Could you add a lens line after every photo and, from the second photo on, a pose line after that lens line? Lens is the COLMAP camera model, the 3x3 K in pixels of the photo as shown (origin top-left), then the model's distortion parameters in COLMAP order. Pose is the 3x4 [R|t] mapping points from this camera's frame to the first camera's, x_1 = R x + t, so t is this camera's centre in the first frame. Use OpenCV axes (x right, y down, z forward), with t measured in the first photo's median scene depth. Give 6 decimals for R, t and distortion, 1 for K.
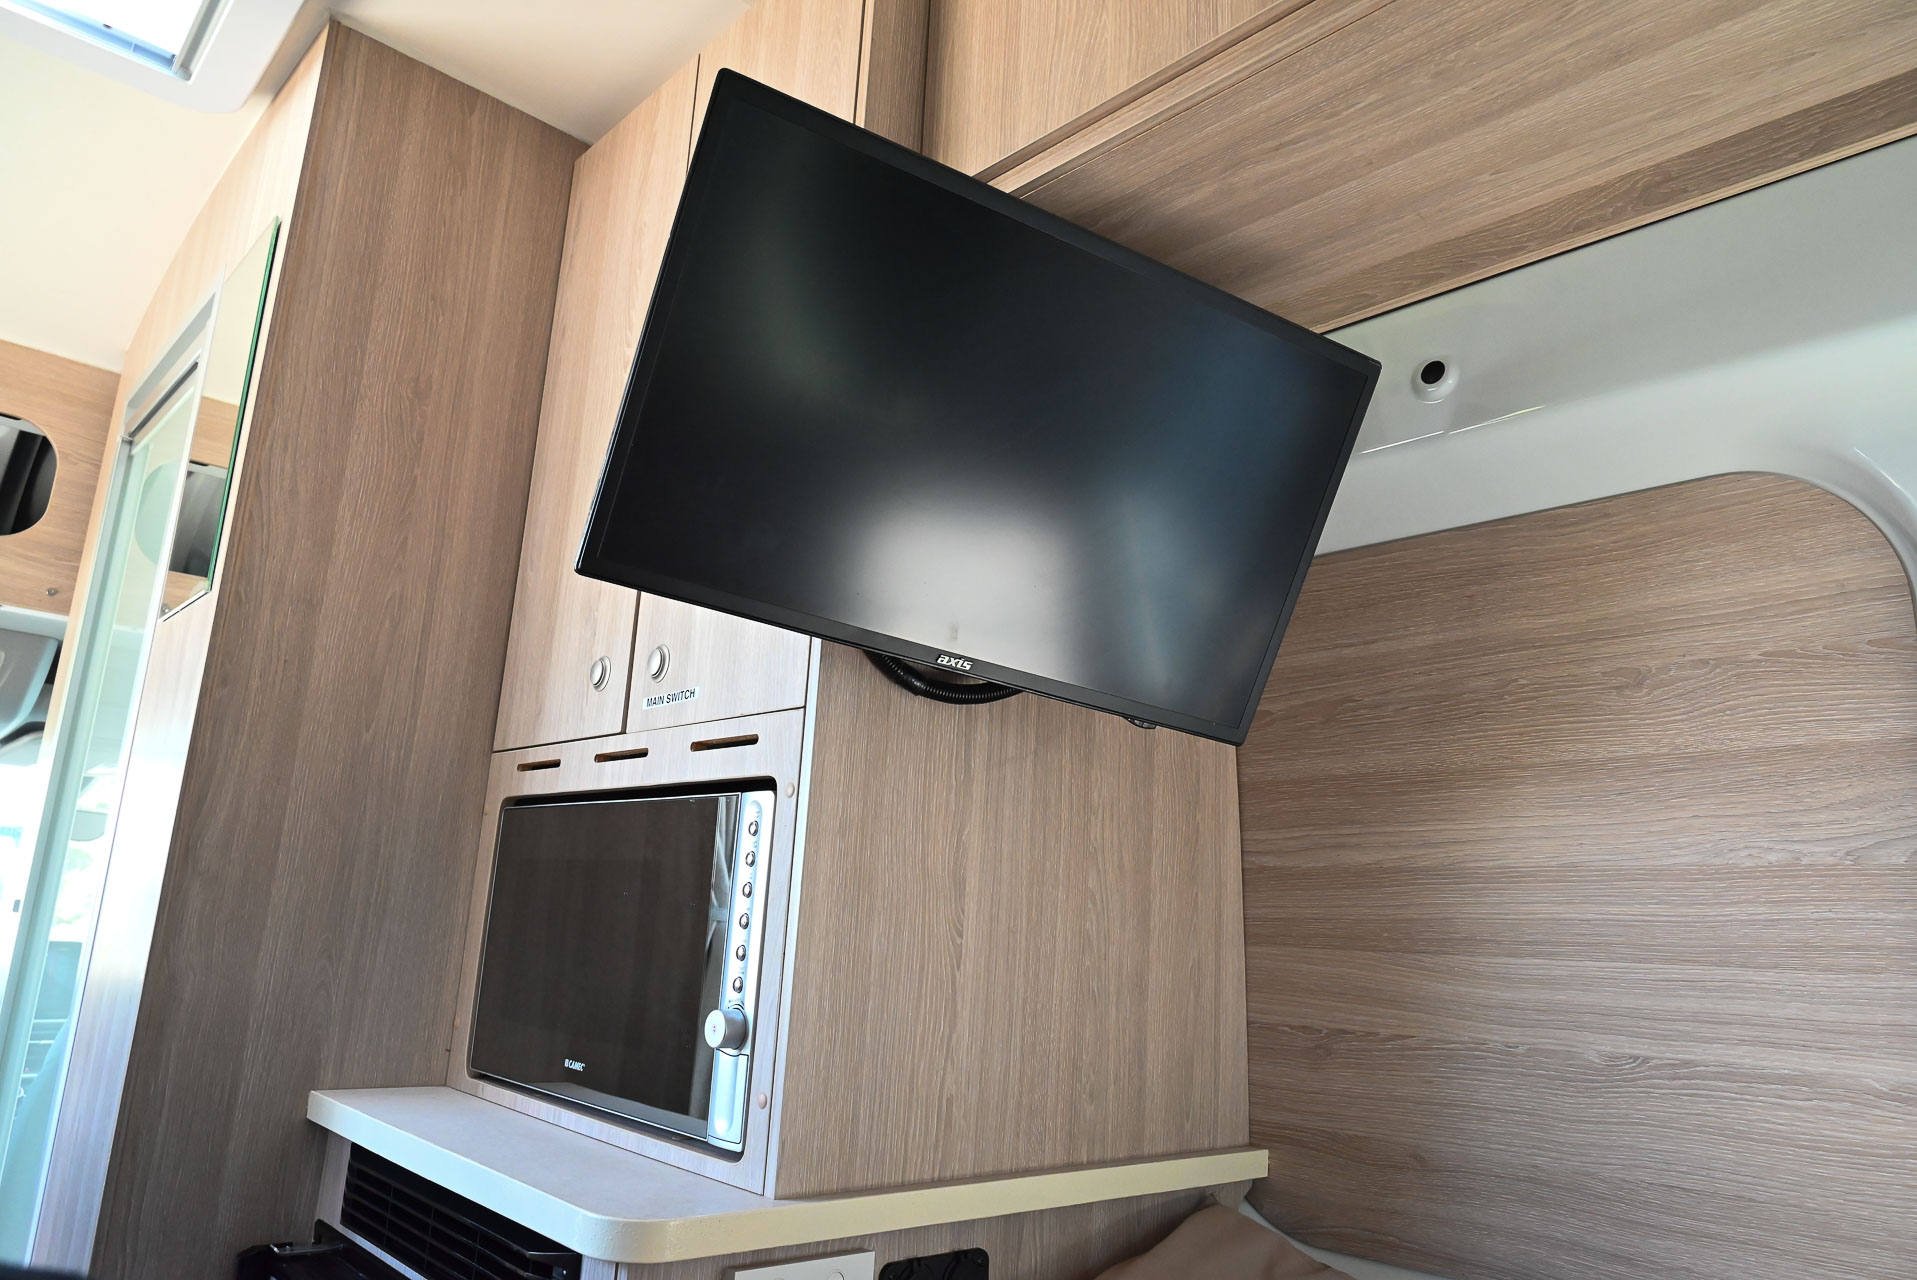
lens RADIAL K [[1244.1, 0, 958.5], [0, 1244.1, 640.0], [0, 0, 1]] dist [-0.034252, 0.020934]
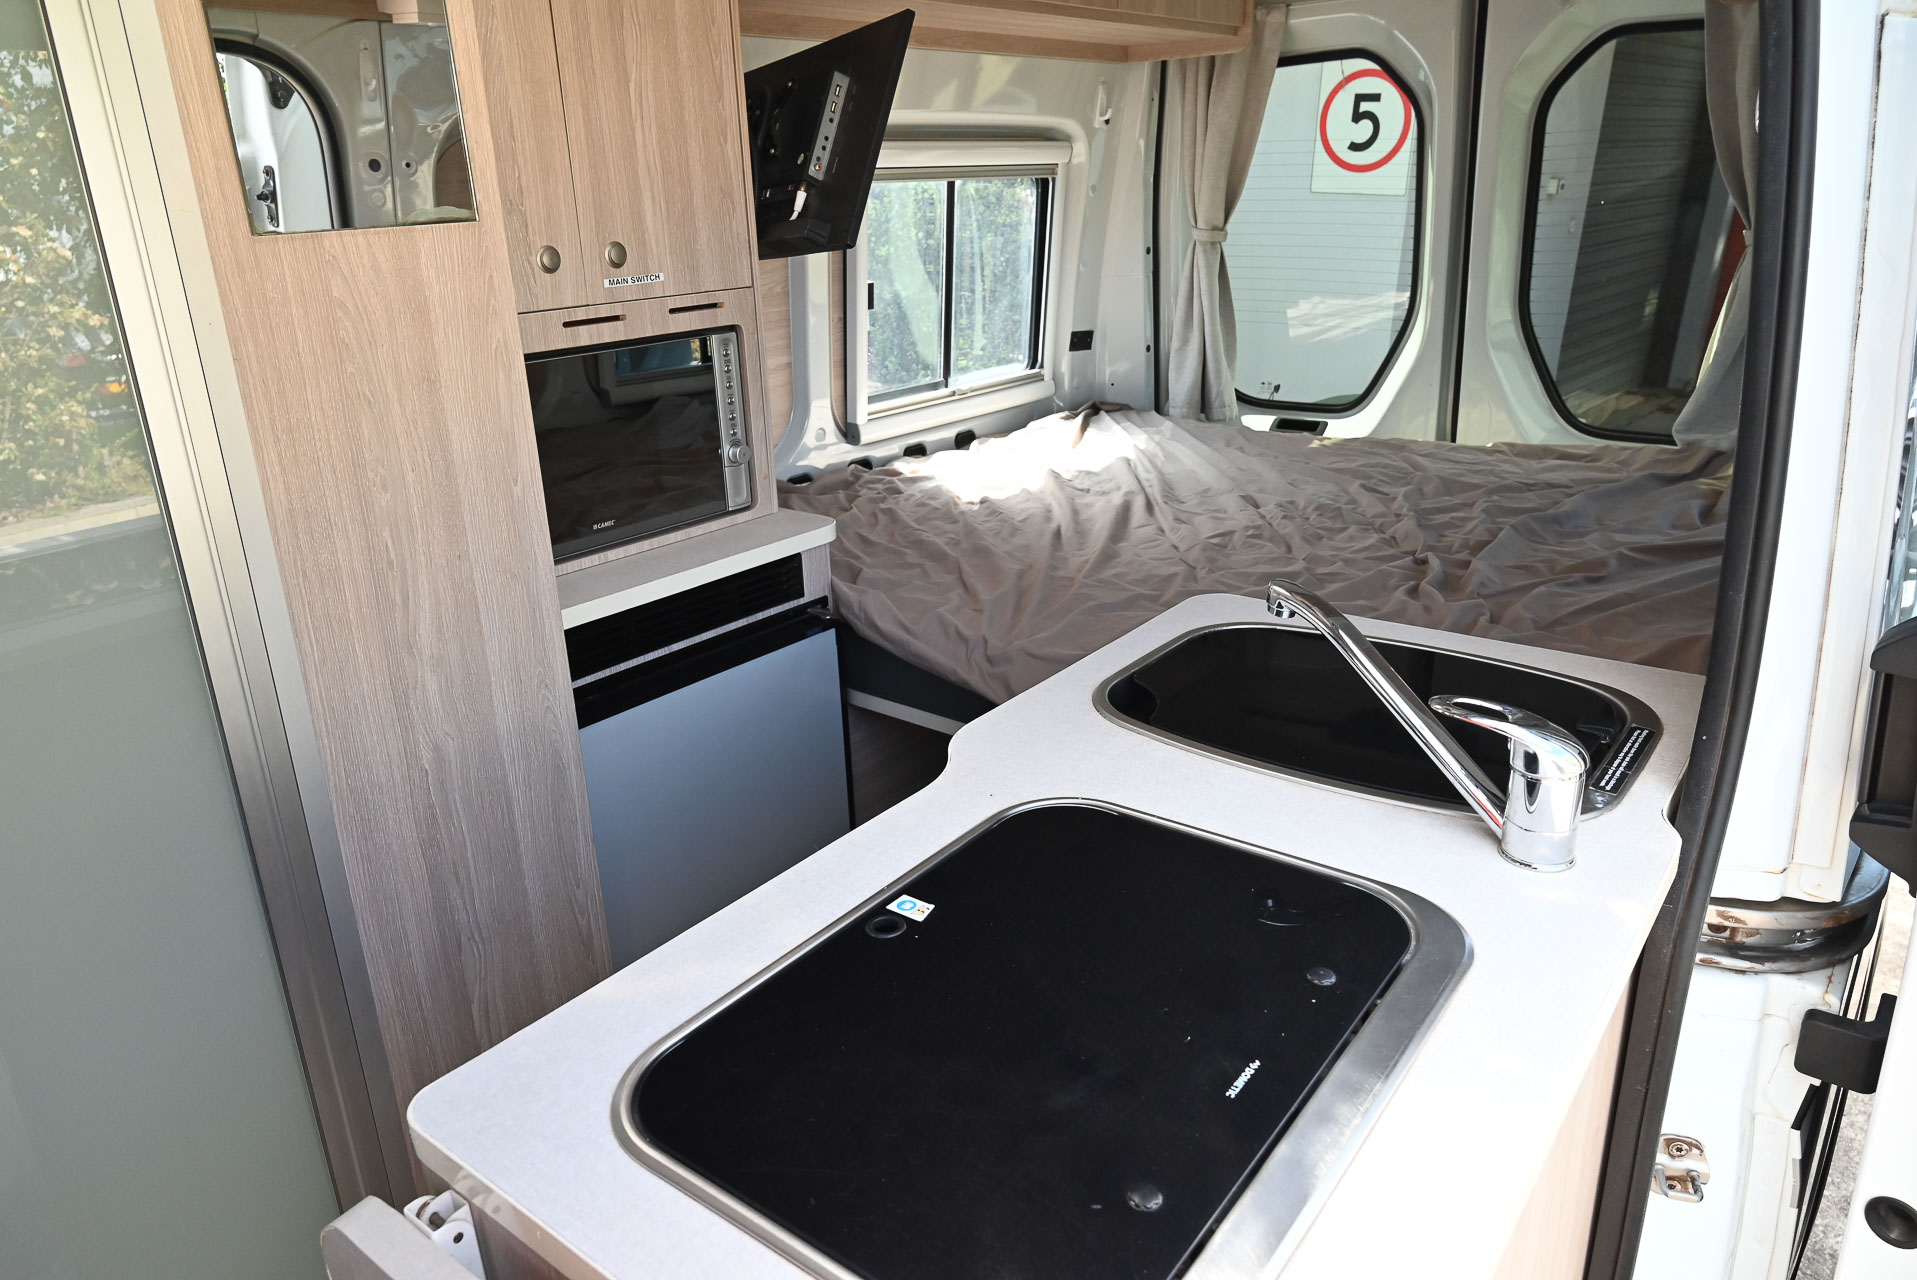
lens RADIAL K [[1244.1, 0, 958.5], [0, 1244.1, 640.0], [0, 0, 1]] dist [-0.034252, 0.020934]
pose [[-0.124138, -0.385742, 0.914217, -1.921968], [-0.187433, 0.913873, 0.360146, -0.179993], [-0.974402, -0.126647, -0.185747, 0.861923]]
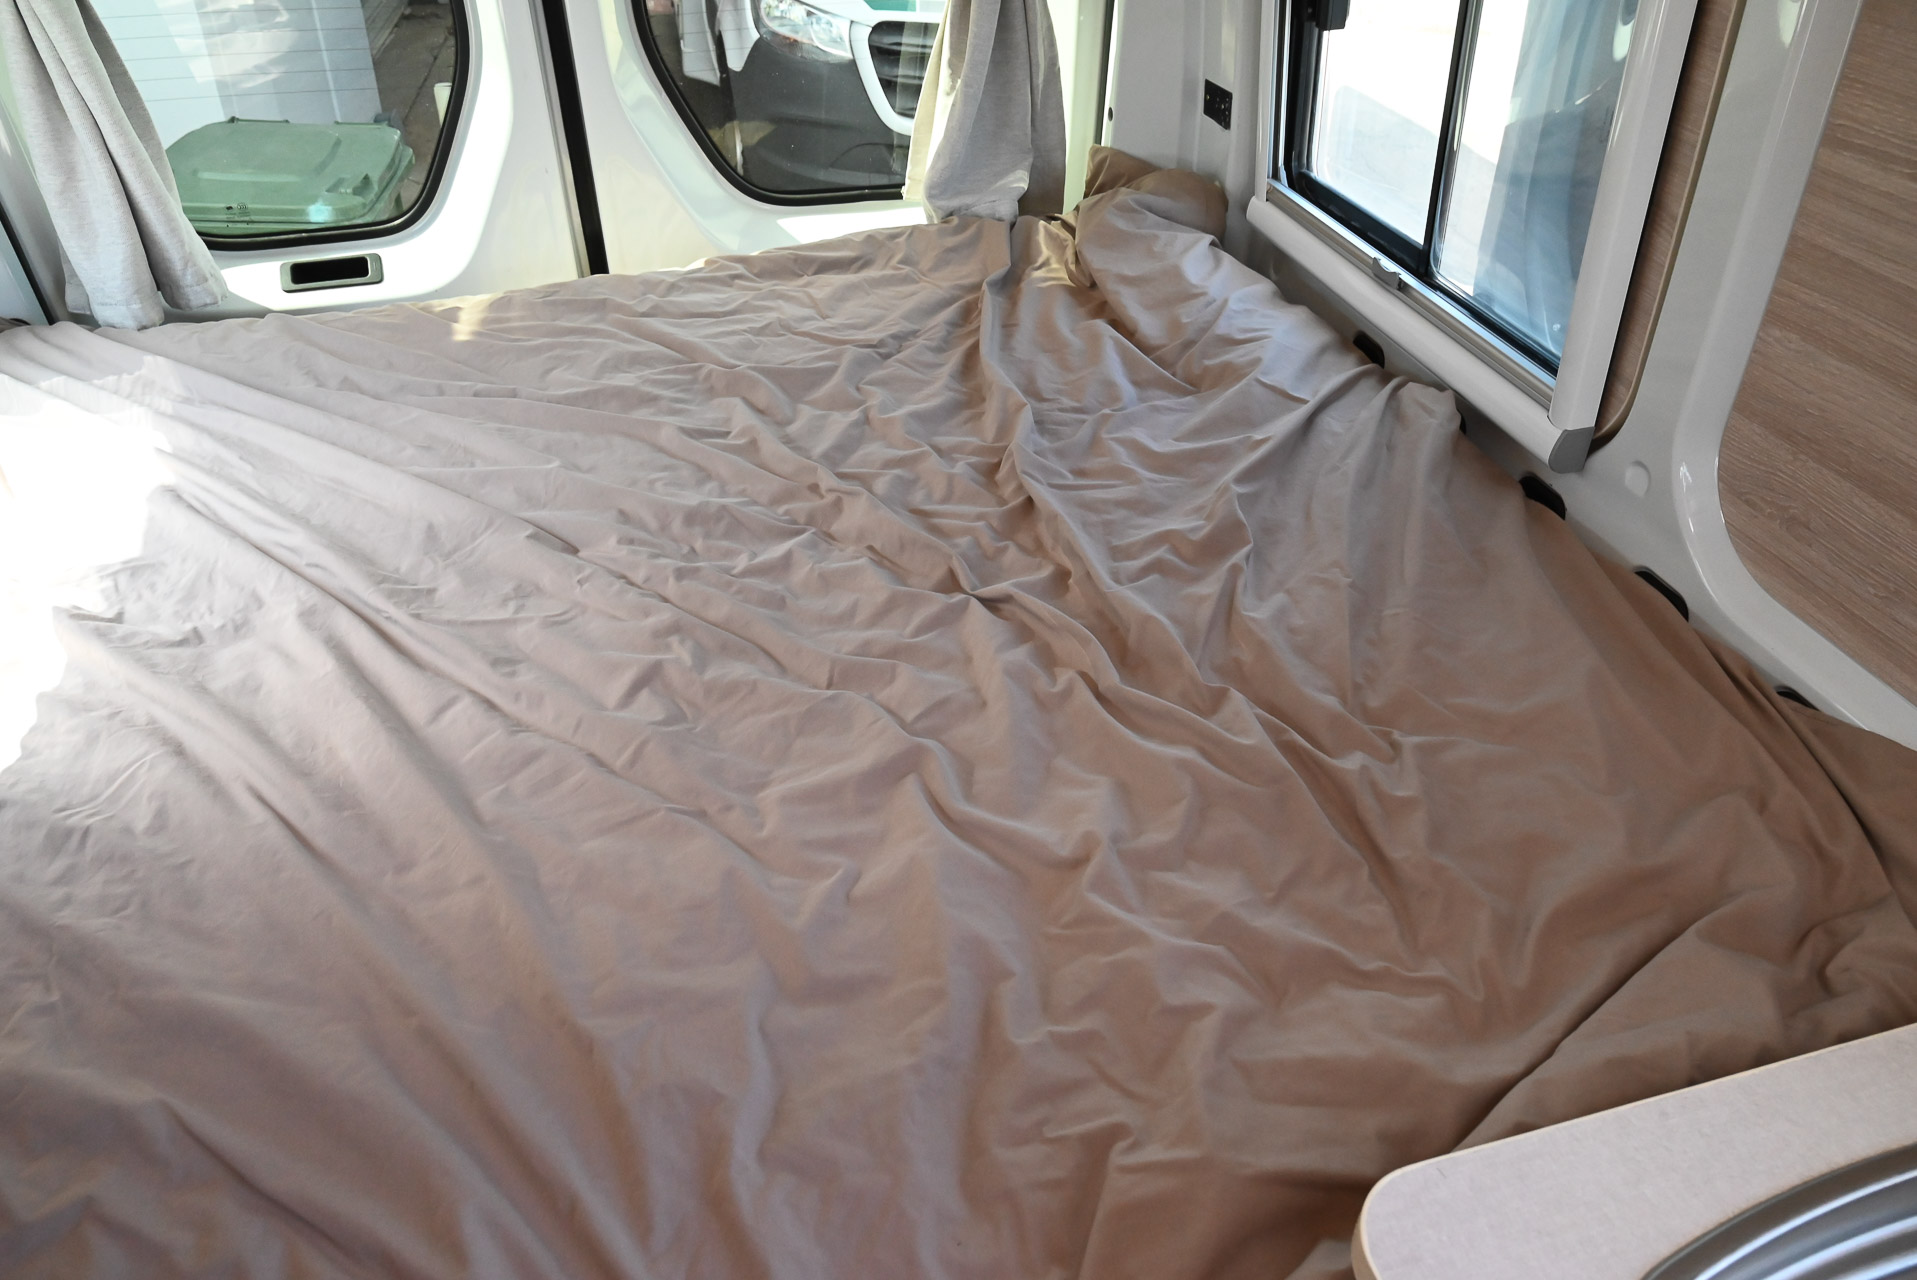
lens RADIAL K [[1244.1, 0, 958.5], [0, 1244.1, 640.0], [0, 0, 1]] dist [-0.034252, 0.020934]
pose [[-0.875144, -0.340979, 0.343303, -0.589963], [-0.158484, 0.872364, 0.462453, -0.230126], [-0.457172, 0.350305, -0.817484, 0.790059]]
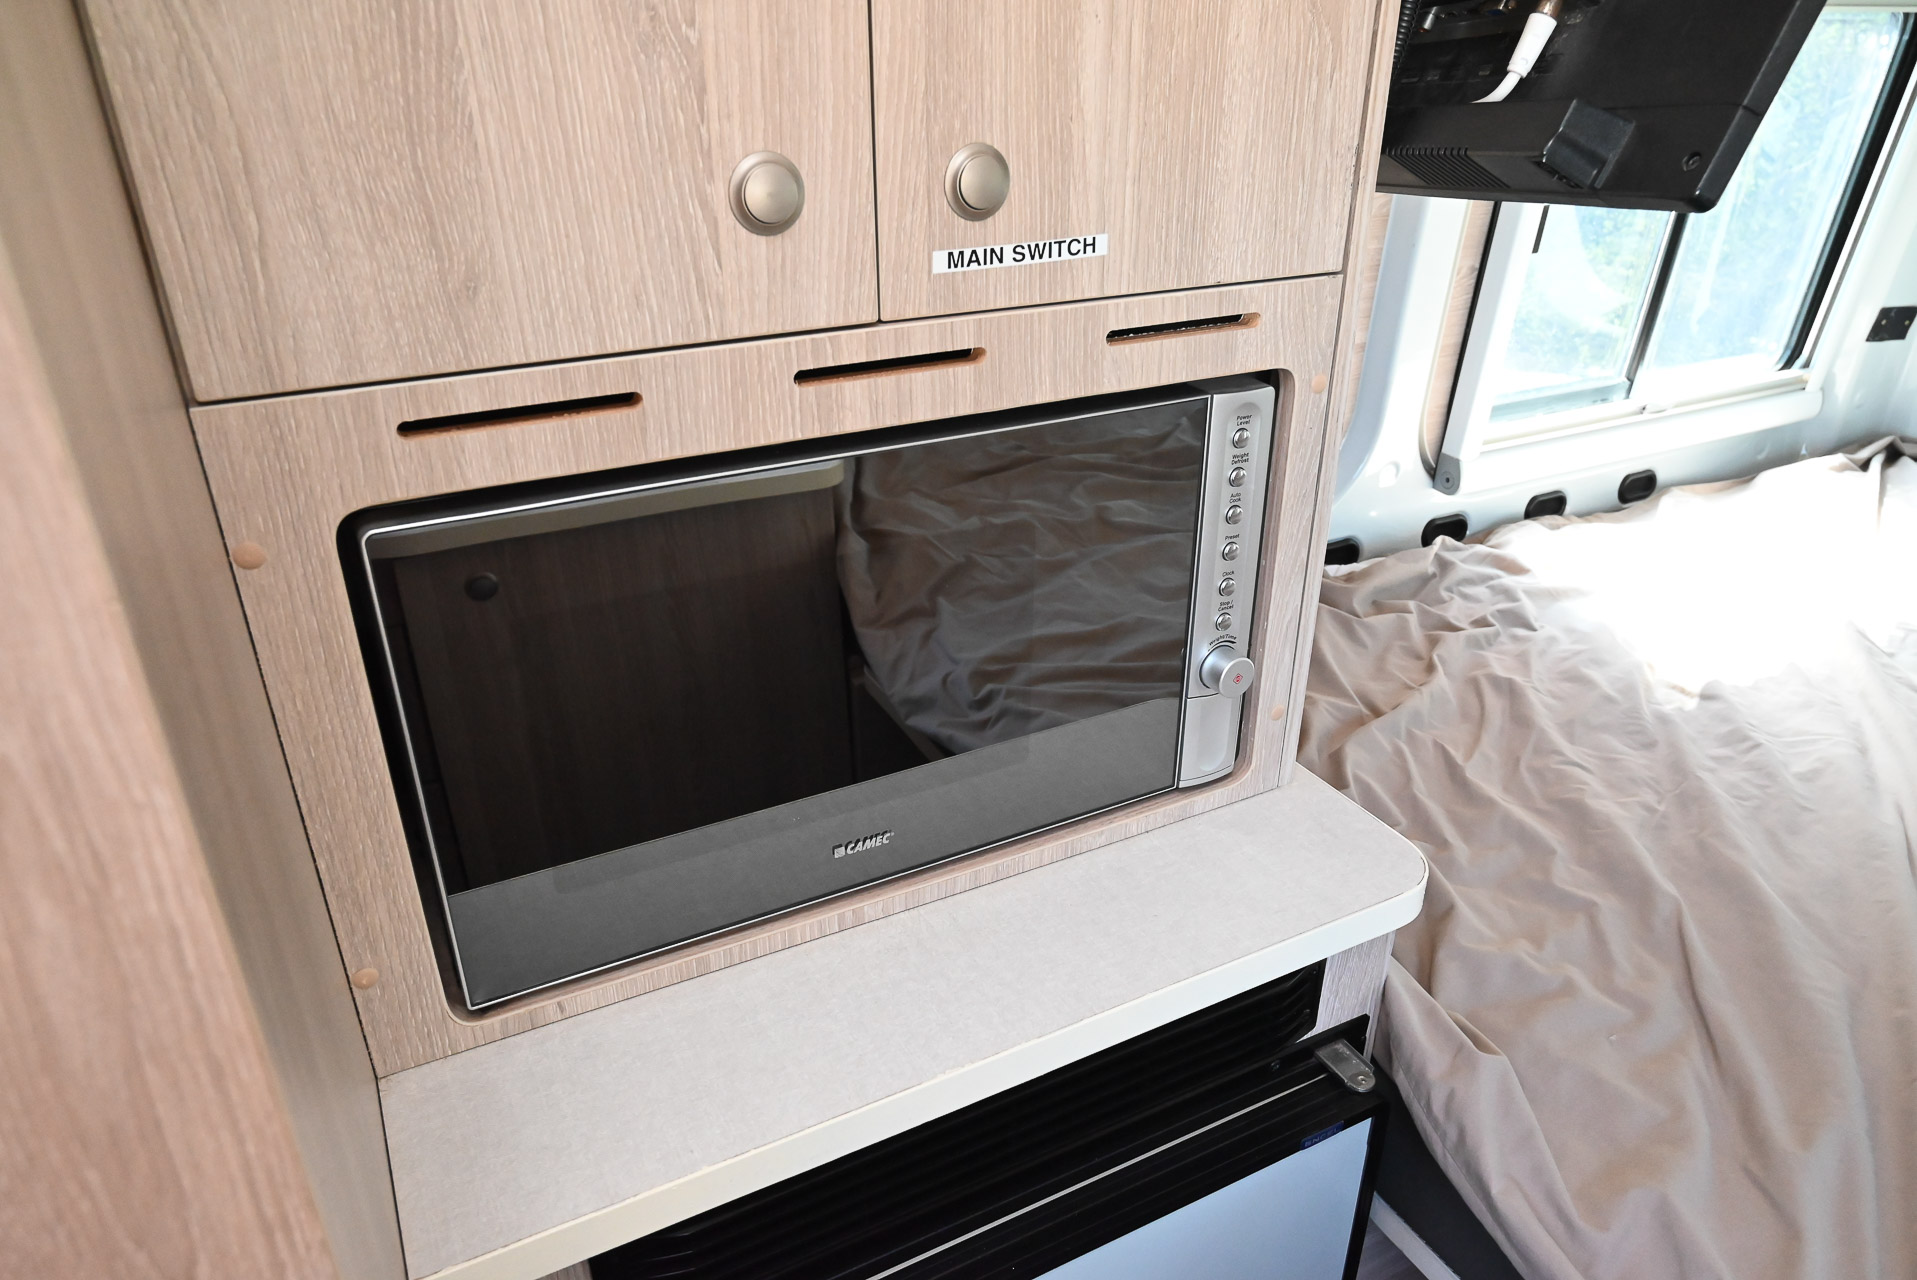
lens RADIAL K [[1244.1, 0, 958.5], [0, 1244.1, 640.0], [0, 0, 1]] dist [-0.034252, 0.020934]
pose [[0.284254, -0.472940, 0.833983, -0.812964], [-0.187347, 0.825697, 0.532096, -0.103952], [-0.940266, -0.307495, 0.146104, 0.919222]]
